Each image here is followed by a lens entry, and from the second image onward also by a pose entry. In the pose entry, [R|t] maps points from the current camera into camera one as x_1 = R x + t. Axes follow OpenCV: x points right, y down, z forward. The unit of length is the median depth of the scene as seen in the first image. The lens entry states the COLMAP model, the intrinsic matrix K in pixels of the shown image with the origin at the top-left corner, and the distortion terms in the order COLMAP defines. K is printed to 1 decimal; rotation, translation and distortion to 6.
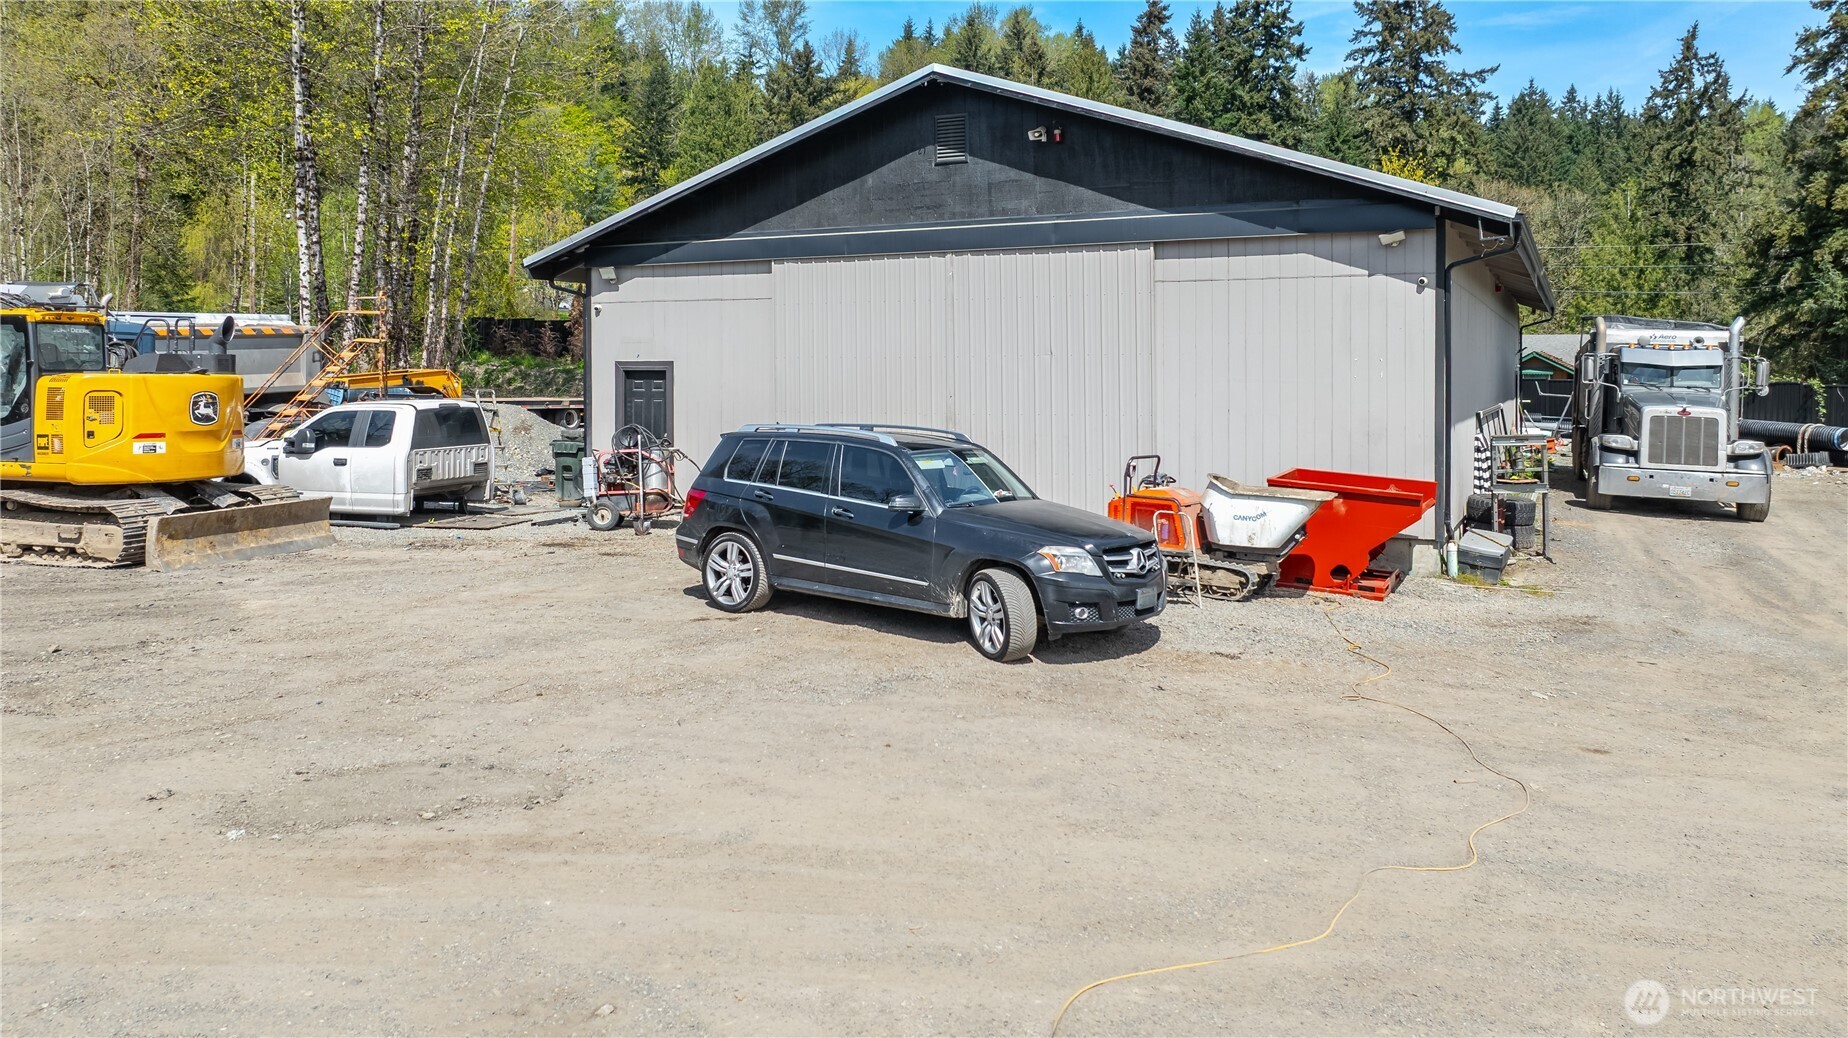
lens RADIAL K [[1189.2, 0, 932.4], [0, 1189.2, 513.3], [0, 0, 1]] dist [-0.006304, 0.001735]
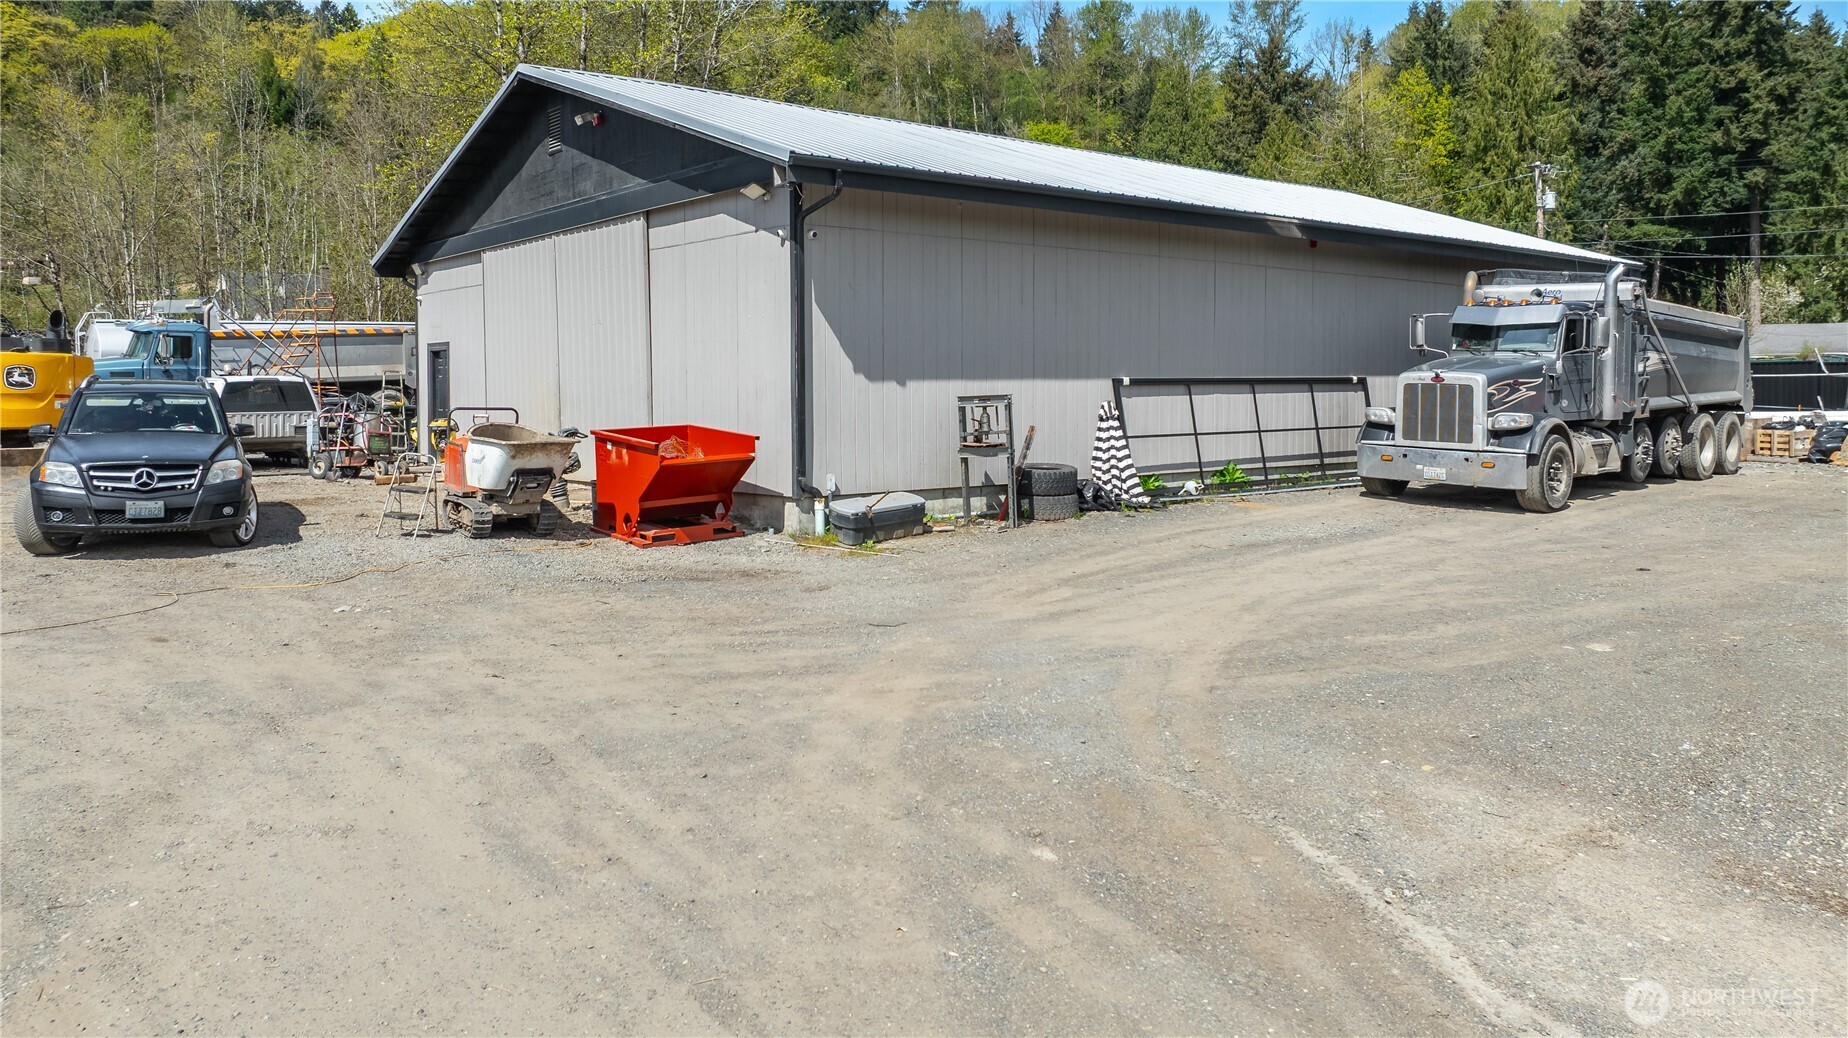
lens RADIAL K [[1189.2, 0, 932.4], [0, 1189.2, 513.3], [0, 0, 1]] dist [-0.006304, 0.001735]
pose [[0.927627, 0.032661, -0.372077, 0.689690], [-0.034794, 0.999394, 0.000982, 0.023735], [0.371884, 0.012035, 0.928201, 0.101959]]
